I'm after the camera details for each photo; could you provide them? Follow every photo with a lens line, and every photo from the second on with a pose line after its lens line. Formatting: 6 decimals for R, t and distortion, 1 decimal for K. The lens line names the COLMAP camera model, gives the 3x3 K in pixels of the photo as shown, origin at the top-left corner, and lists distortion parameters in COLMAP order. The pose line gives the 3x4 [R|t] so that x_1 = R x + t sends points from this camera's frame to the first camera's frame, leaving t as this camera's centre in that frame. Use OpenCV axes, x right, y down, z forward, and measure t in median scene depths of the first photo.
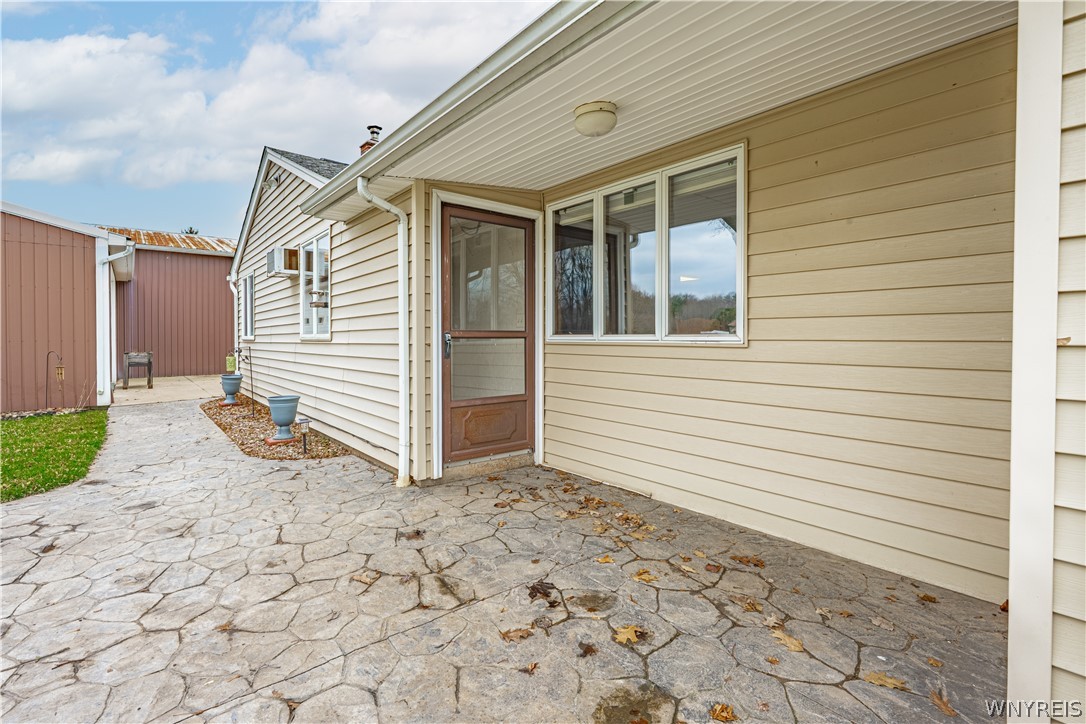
lens RADIAL K [[495.1, 0, 541.3], [0, 495.1, 345.7], [0, 0, 1]] dist [-0.000155, -0.000017]
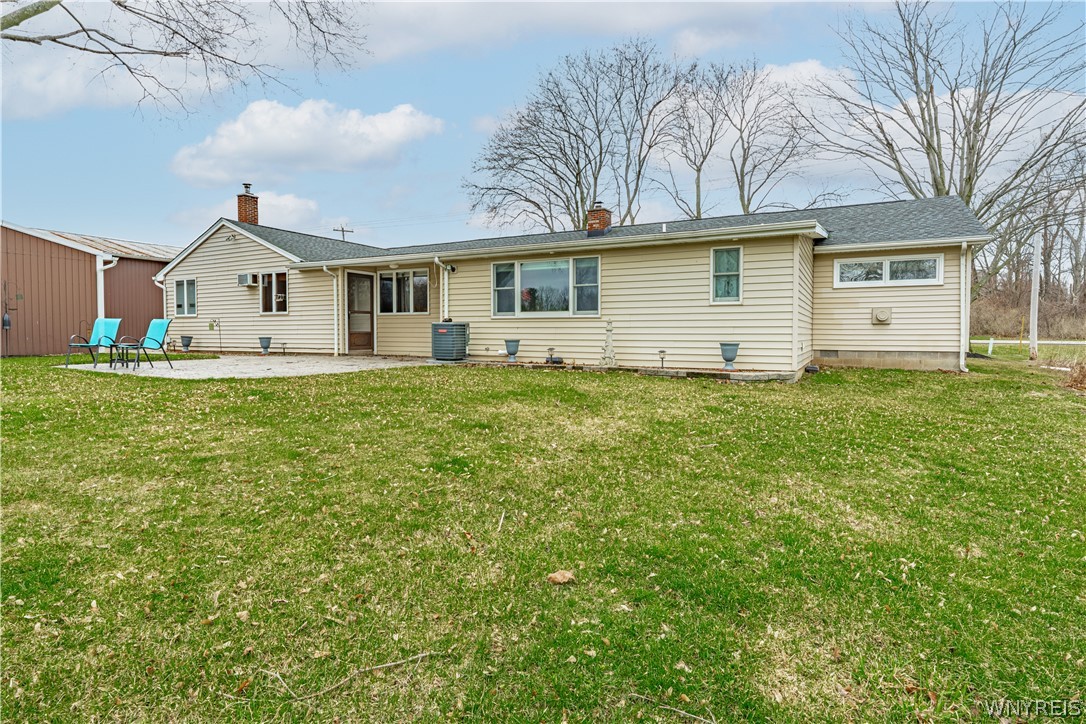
lens RADIAL K [[584.2, 0, 543.0], [0, 584.2, 362.0], [0, 0, 1]] dist [0.000740, 0.000115]
pose [[0.934087, -0.010850, 0.356880, -0.327234], [0.000587, 0.999583, 0.028854, 0.179062], [-0.357044, -0.026742, 0.933705, -2.757451]]
